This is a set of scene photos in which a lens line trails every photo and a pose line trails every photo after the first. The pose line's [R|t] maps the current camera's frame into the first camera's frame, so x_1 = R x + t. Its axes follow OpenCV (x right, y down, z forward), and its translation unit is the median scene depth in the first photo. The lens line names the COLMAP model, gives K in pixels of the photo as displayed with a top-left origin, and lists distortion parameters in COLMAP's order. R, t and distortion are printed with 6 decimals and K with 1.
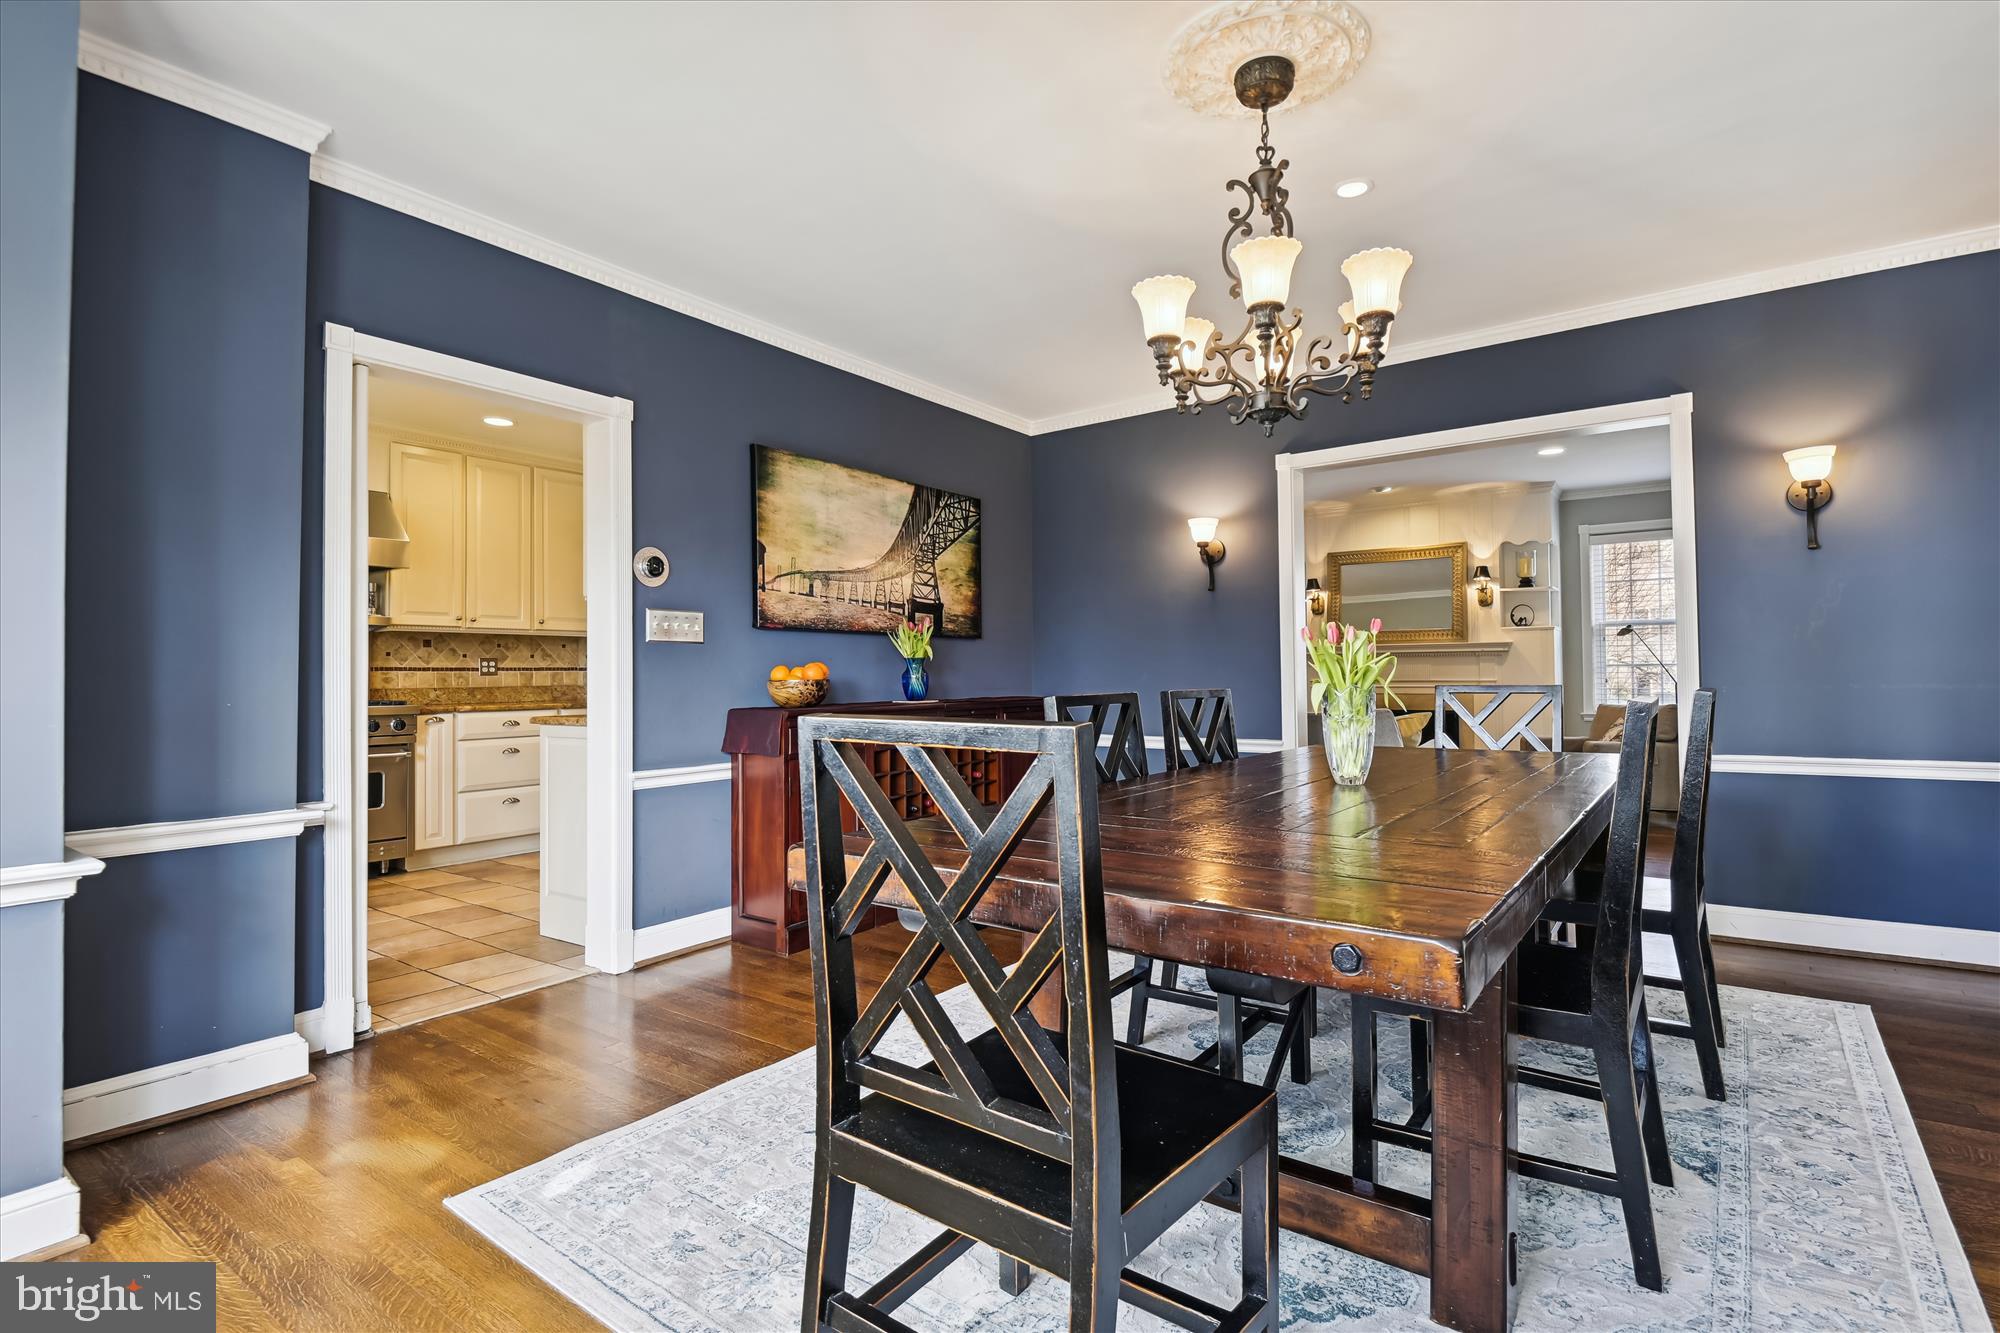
lens RADIAL K [[930.6, 0, 1044.8], [0, 930.6, 657.8], [0, 0, 1]] dist [-0.008842, -0.003046]
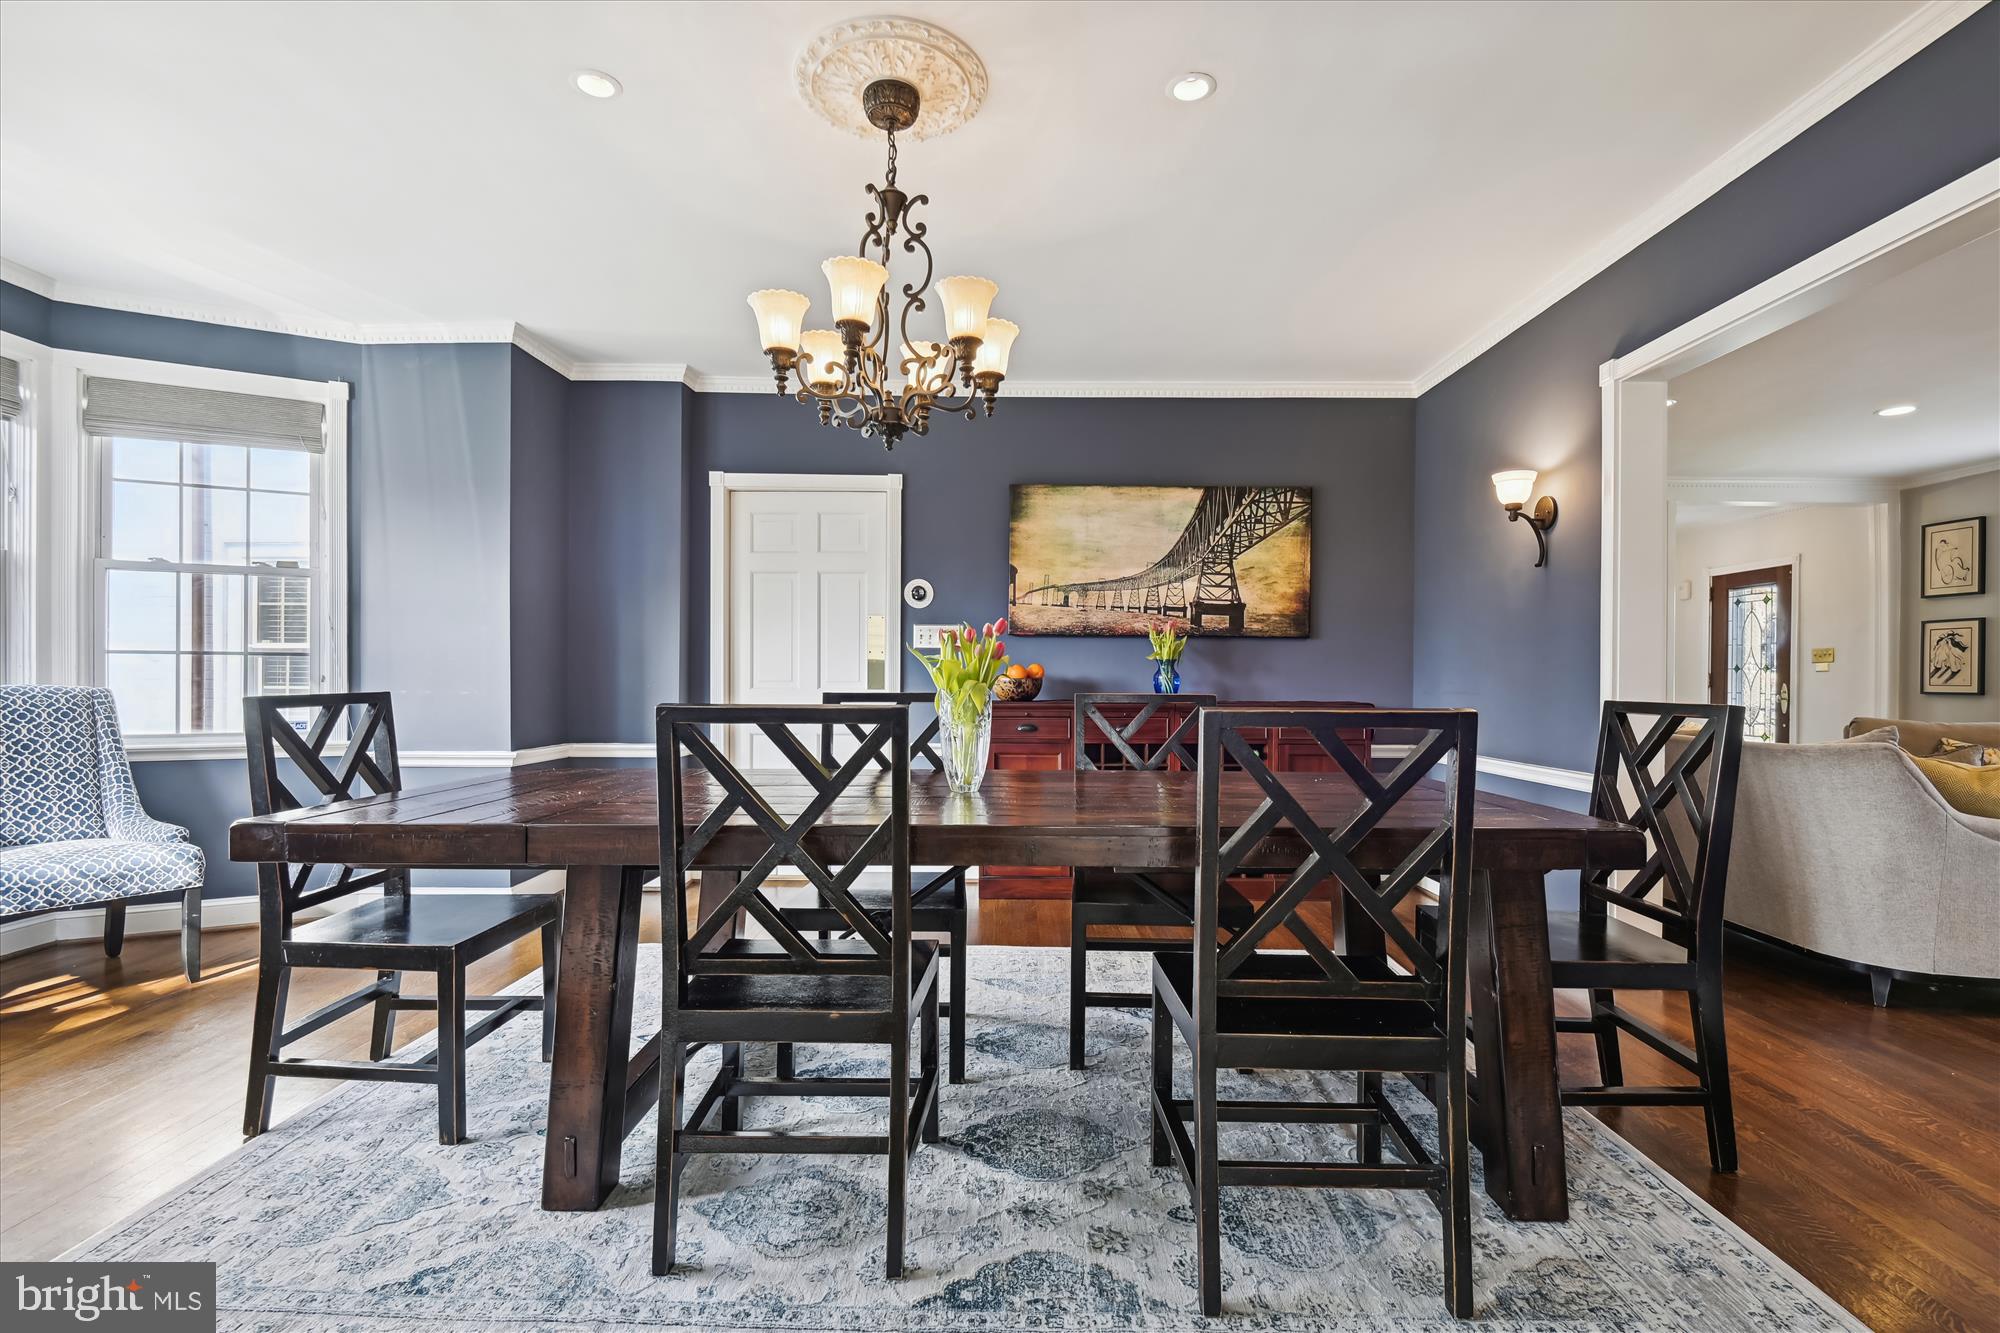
lens RADIAL K [[930.6, 0, 1008.5], [0, 930.6, 680.6], [0, 0, 1]] dist [-0.008842, -0.003046]
pose [[0.589293, 0.013388, -0.807809, 0.597185], [0.007114, 0.999738, 0.021758, -0.000286], [0.807888, -0.018569, 0.589043, 0.246753]]
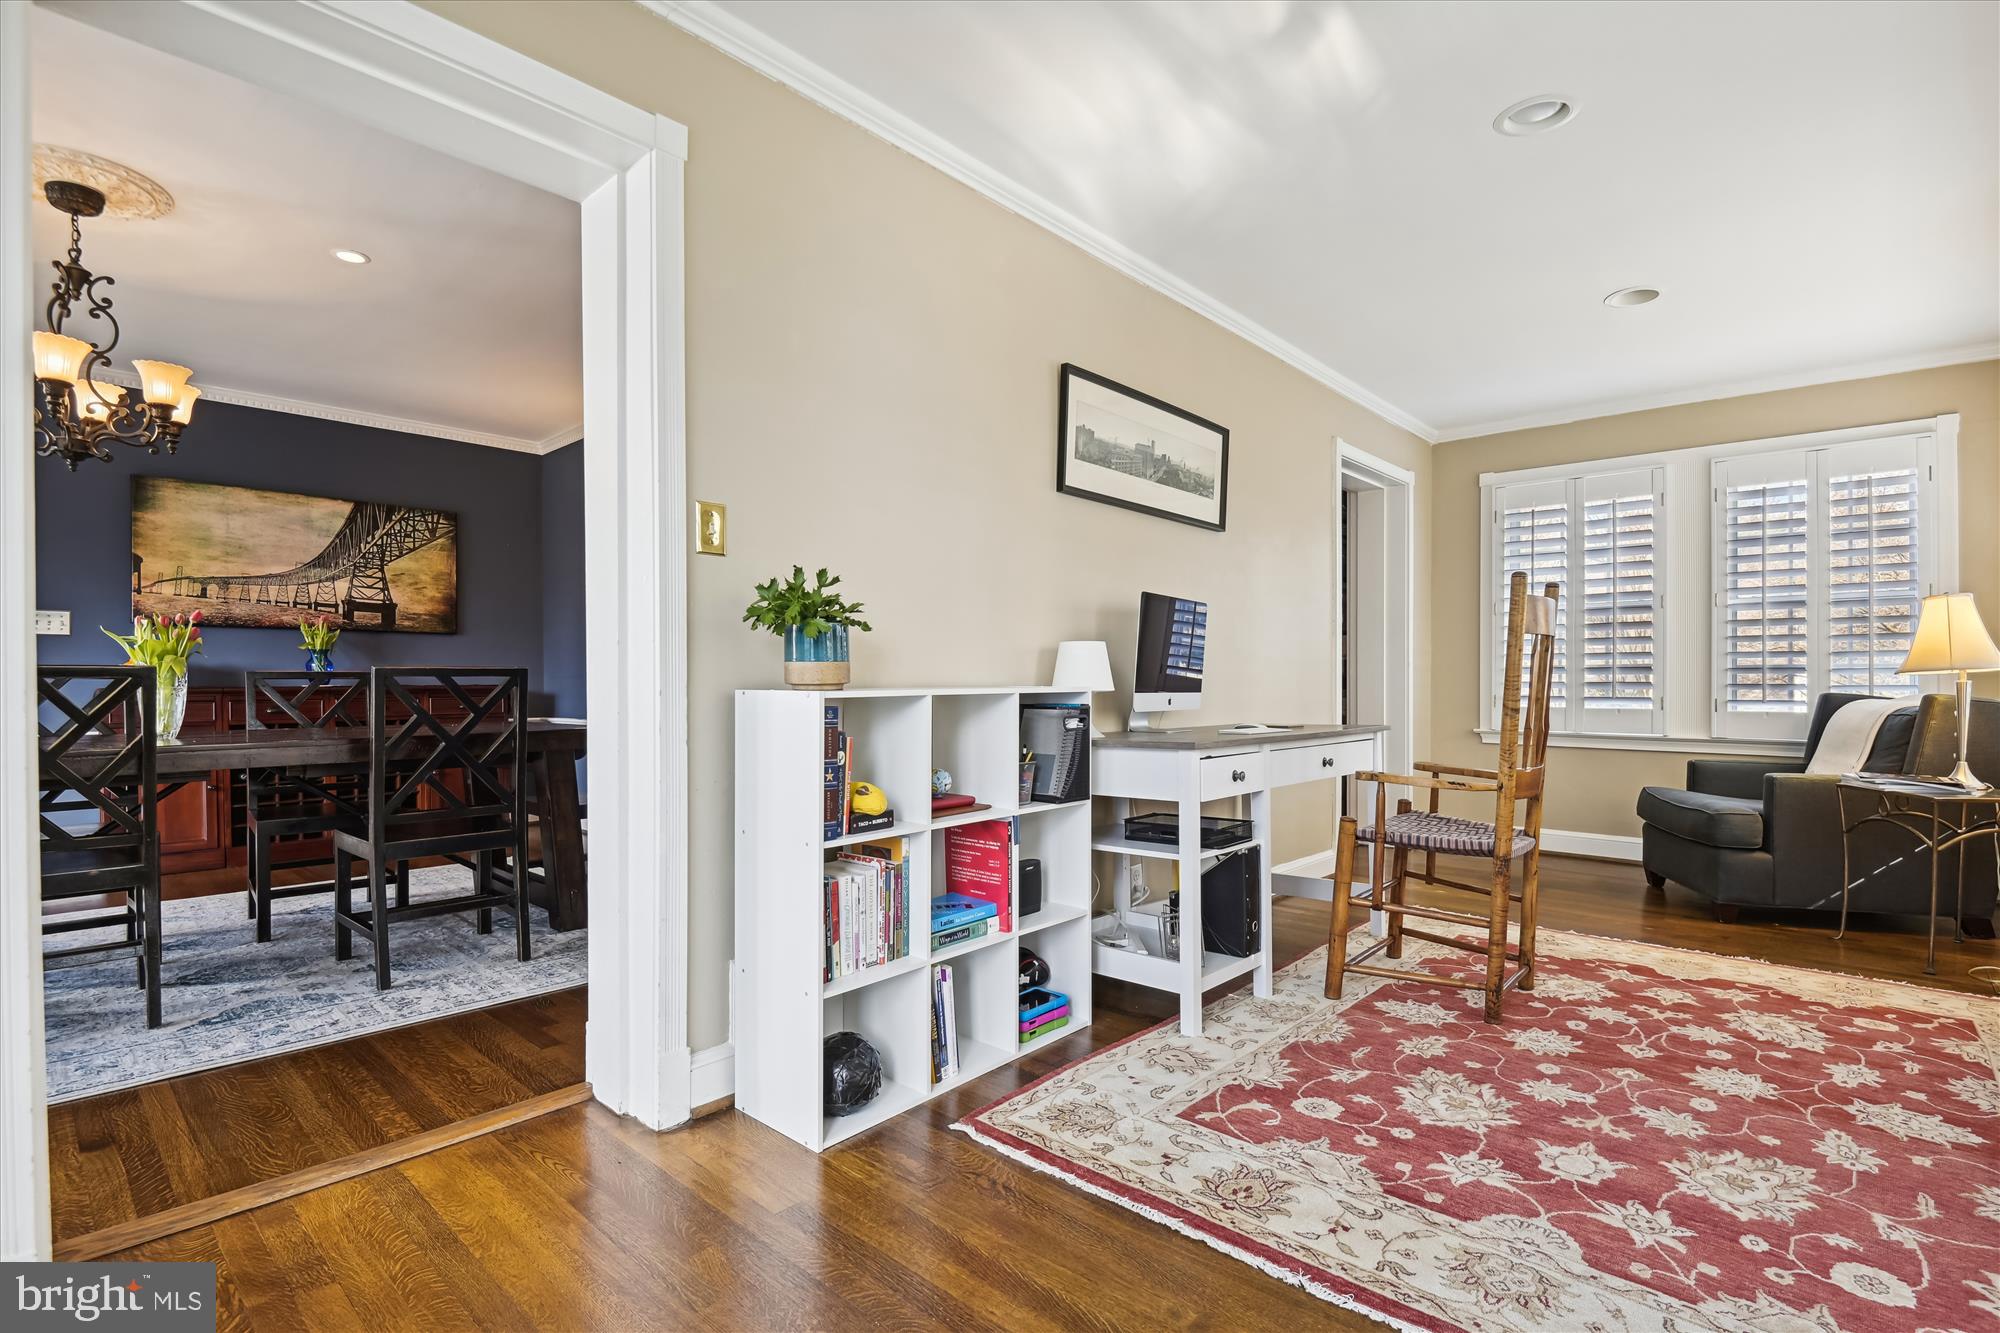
lens RADIAL K [[930.6, 0, 990.3], [0, 930.6, 692.8], [0, 0, 1]] dist [-0.008842, -0.003046]
pose [[0.992676, 0.007656, -0.120564, 0.859172], [-0.003553, 0.999408, 0.034209, 0.012272], [0.120755, -0.033530, 0.992116, -0.072896]]
